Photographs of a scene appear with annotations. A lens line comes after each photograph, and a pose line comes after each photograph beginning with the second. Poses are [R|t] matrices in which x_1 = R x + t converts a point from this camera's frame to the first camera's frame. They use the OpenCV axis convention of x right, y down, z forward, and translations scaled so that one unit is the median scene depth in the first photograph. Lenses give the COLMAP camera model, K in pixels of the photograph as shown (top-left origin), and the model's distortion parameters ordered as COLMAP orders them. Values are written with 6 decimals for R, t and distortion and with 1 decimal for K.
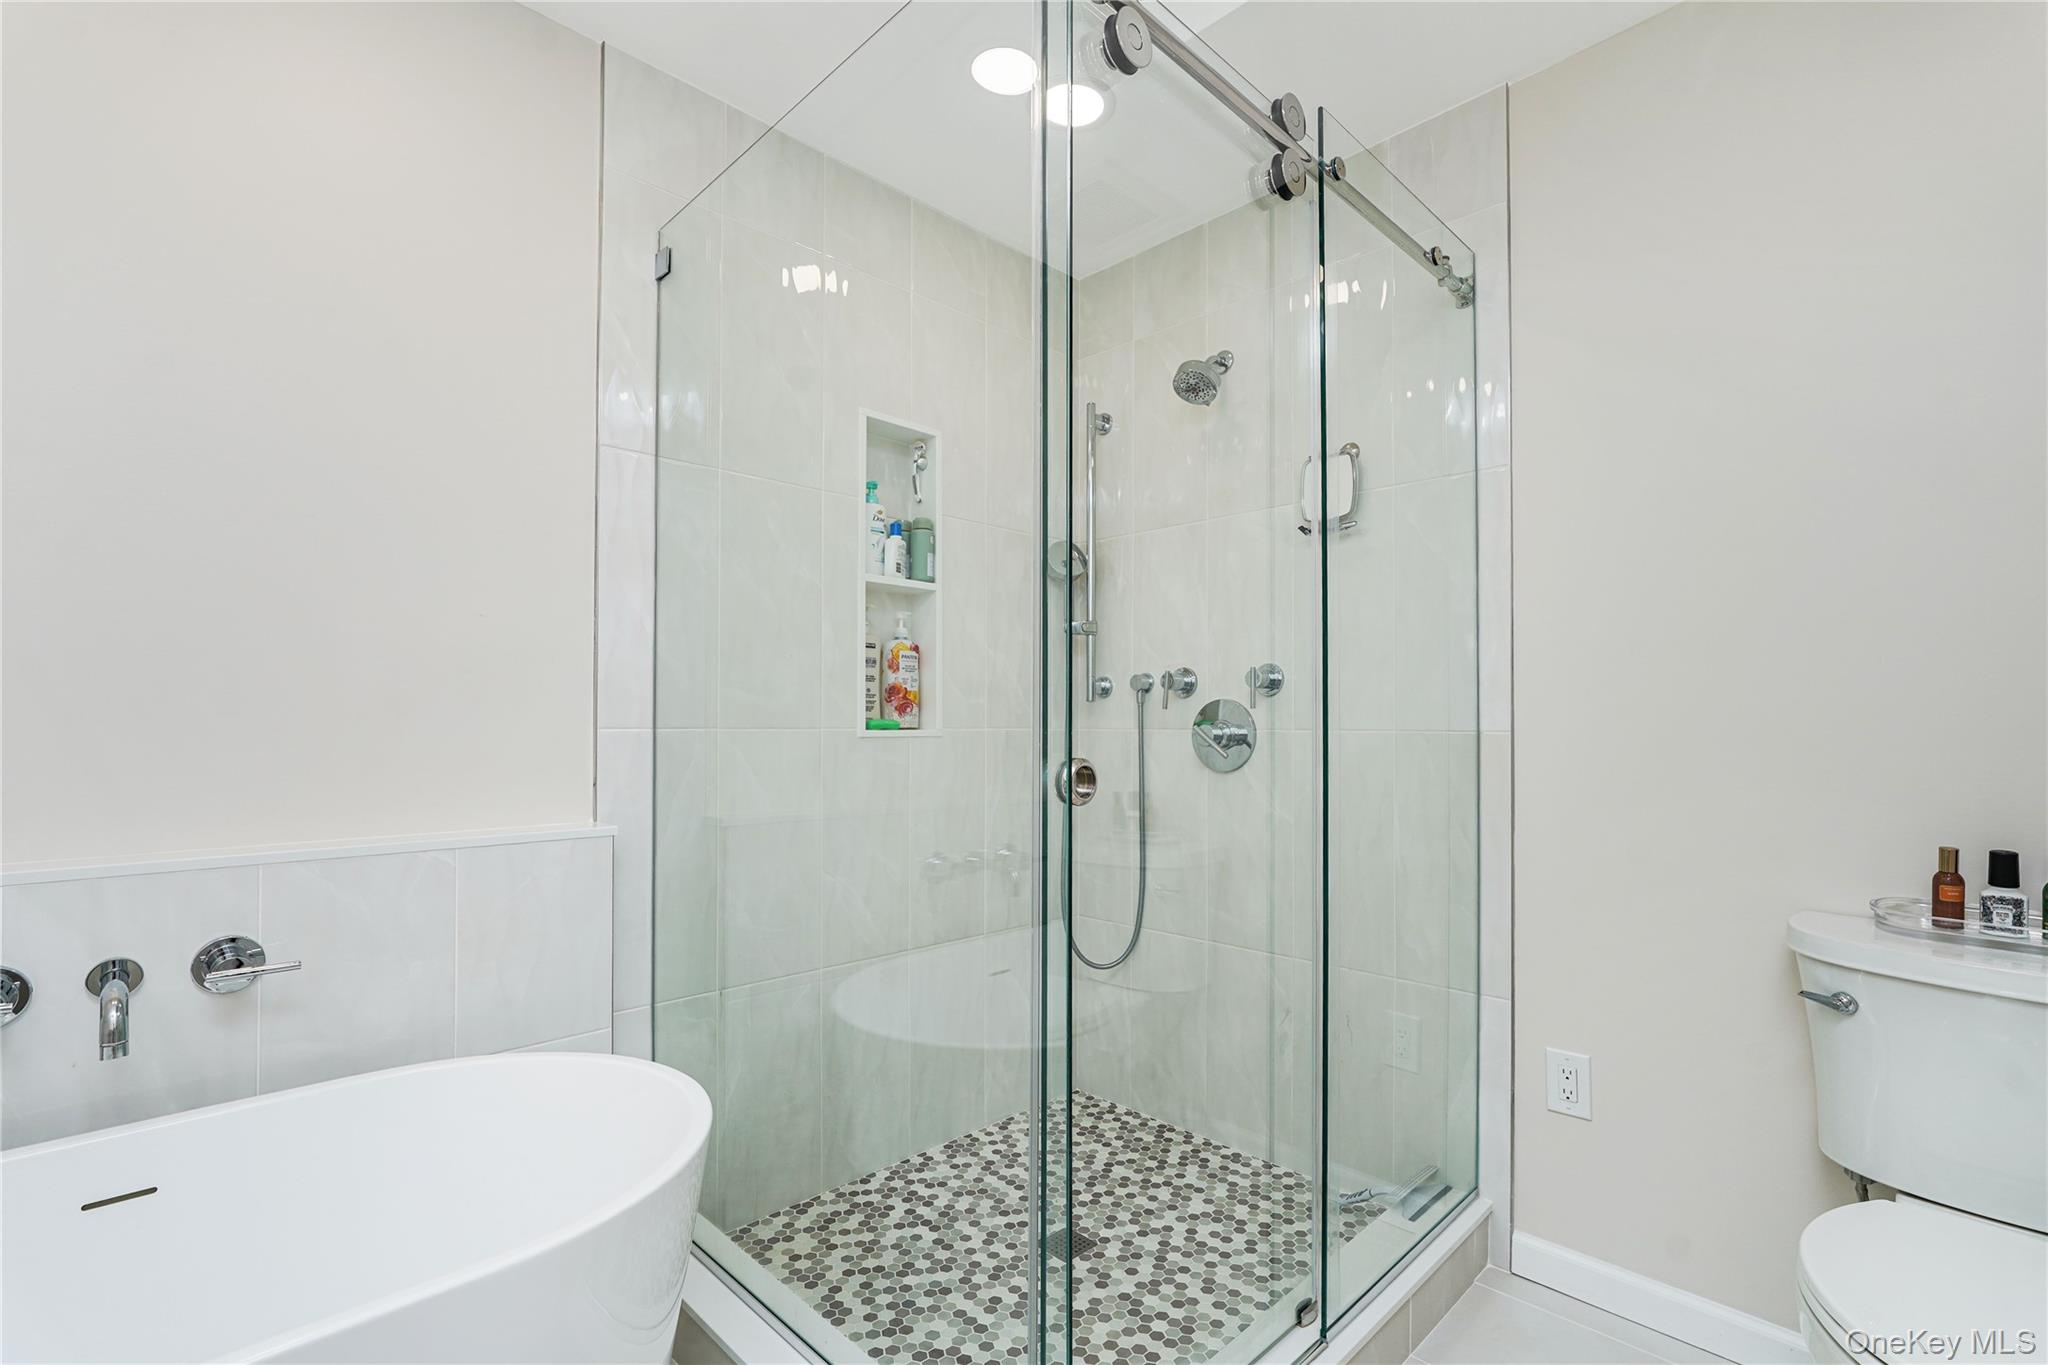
lens RADIAL K [[904.6, 0, 983.6], [0, 904.6, 705.1], [0, 0, 1]] dist [-0.013246, 0.004329]
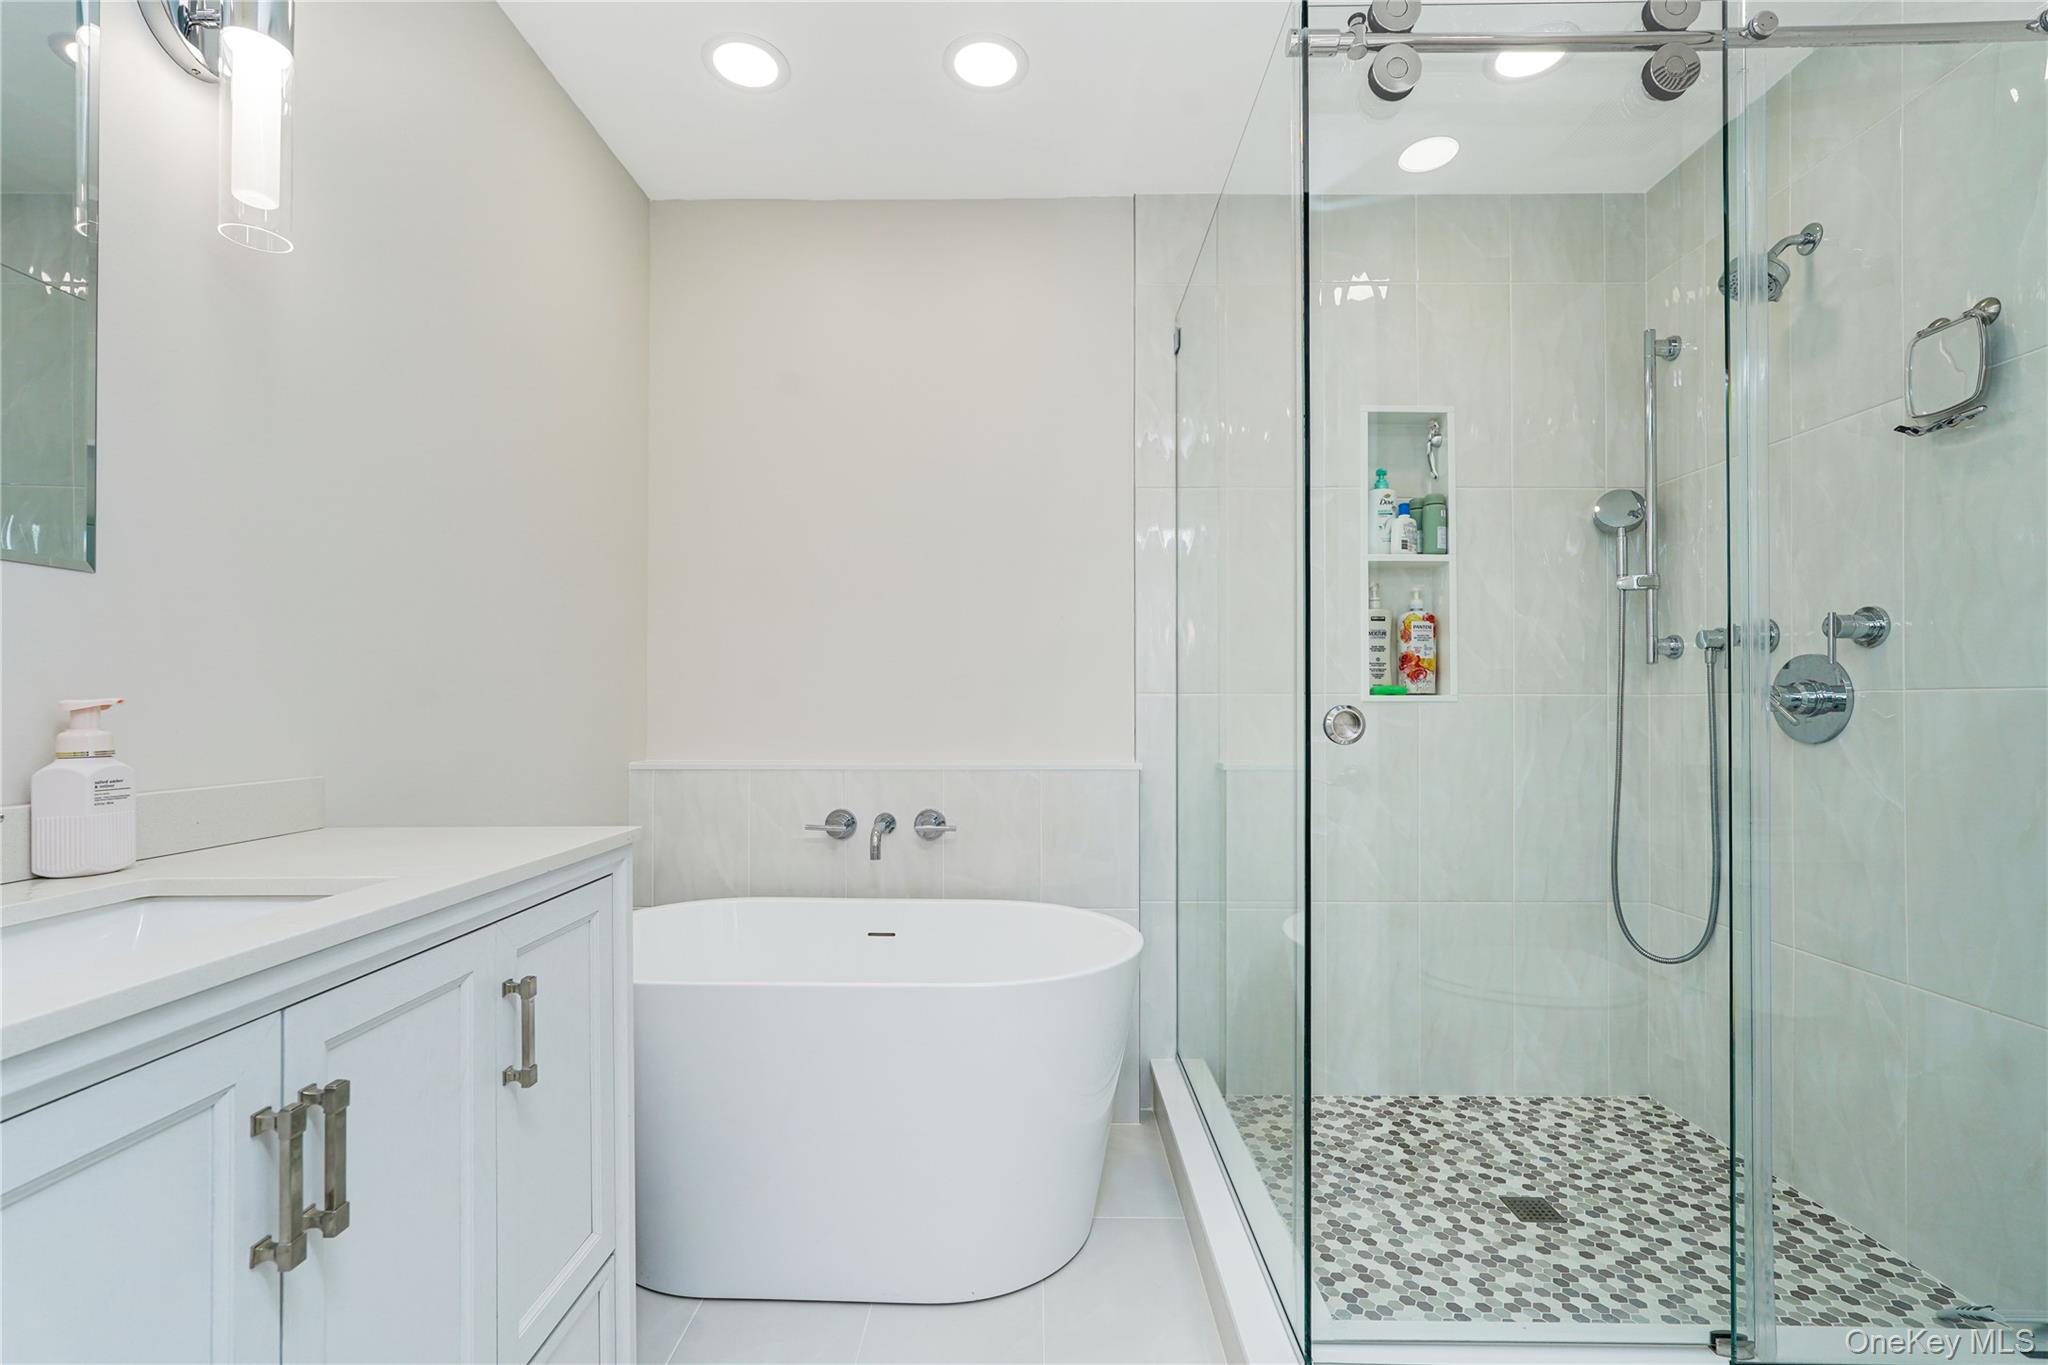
lens RADIAL K [[904.6, 0, 1023.4], [0, 904.6, 694.2], [0, 0, 1]] dist [-0.013246, 0.004329]
pose [[0.694046, -0.009021, -0.719874, 0.368858], [0.014265, 0.999898, 0.001223, 0.018503], [0.719789, -0.011118, 0.694104, -0.074201]]
